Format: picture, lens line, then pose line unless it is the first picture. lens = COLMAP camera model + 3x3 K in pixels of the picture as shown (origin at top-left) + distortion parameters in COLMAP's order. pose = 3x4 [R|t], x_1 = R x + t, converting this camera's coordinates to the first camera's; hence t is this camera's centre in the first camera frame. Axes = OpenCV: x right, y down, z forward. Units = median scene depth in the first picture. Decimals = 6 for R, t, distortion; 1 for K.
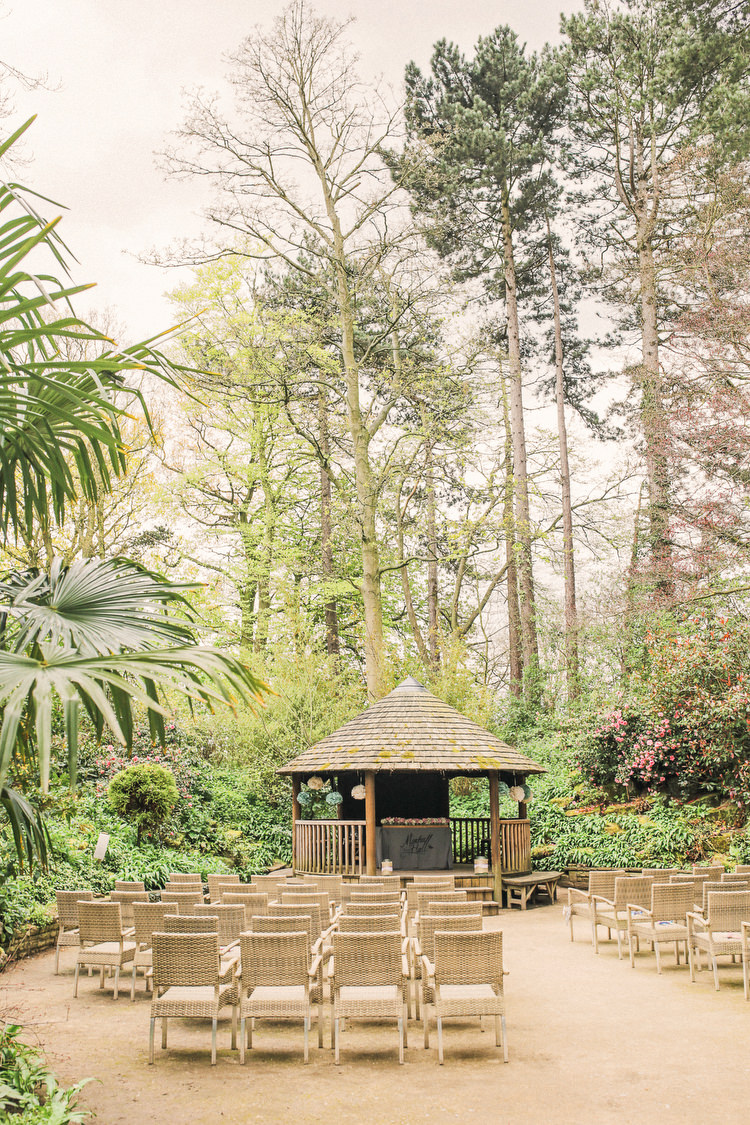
lens RADIAL K [[1065.9, 0, 375.0], [0, 1065.9, 562.5], [0, 0, 1]] dist [-0.069282, 0.112376]
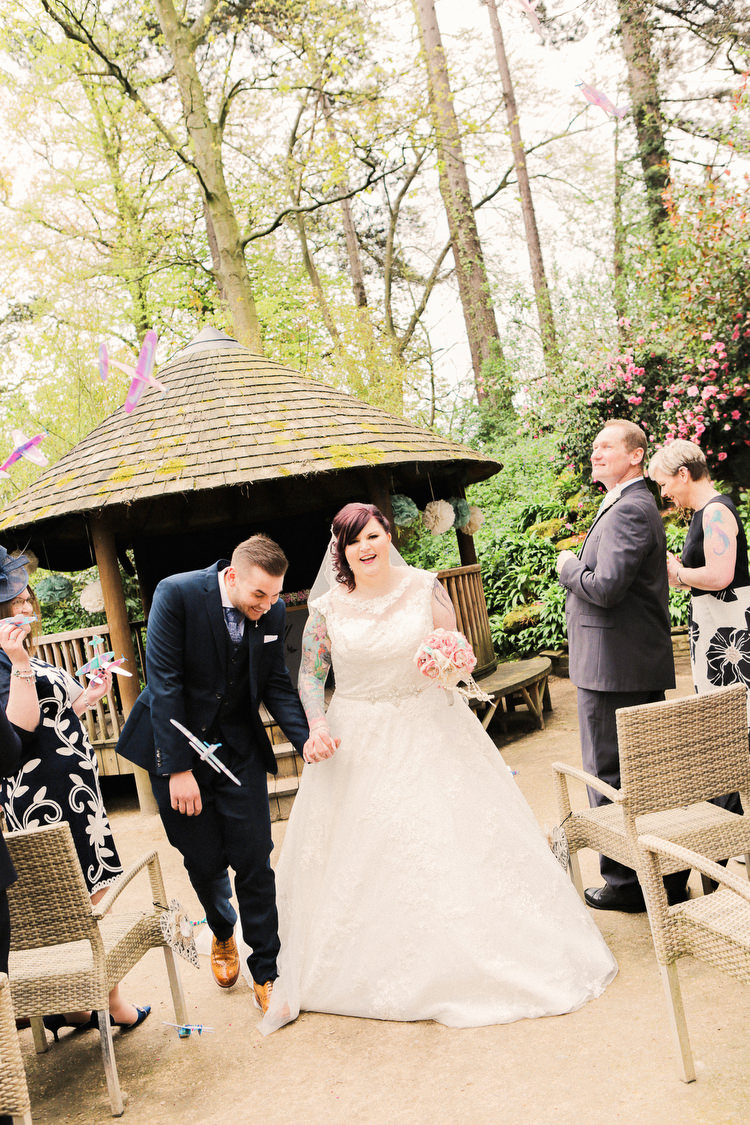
lens RADIAL K [[1065.9, 0, 375.0], [0, 1065.9, 562.5], [0, 0, 1]] dist [-0.069282, 0.112376]
pose [[0.987160, -0.159150, -0.013621, 0.094755], [0.158566, 0.966103, 0.203718, 0.118804], [-0.019262, -0.203262, 0.978935, 0.462623]]
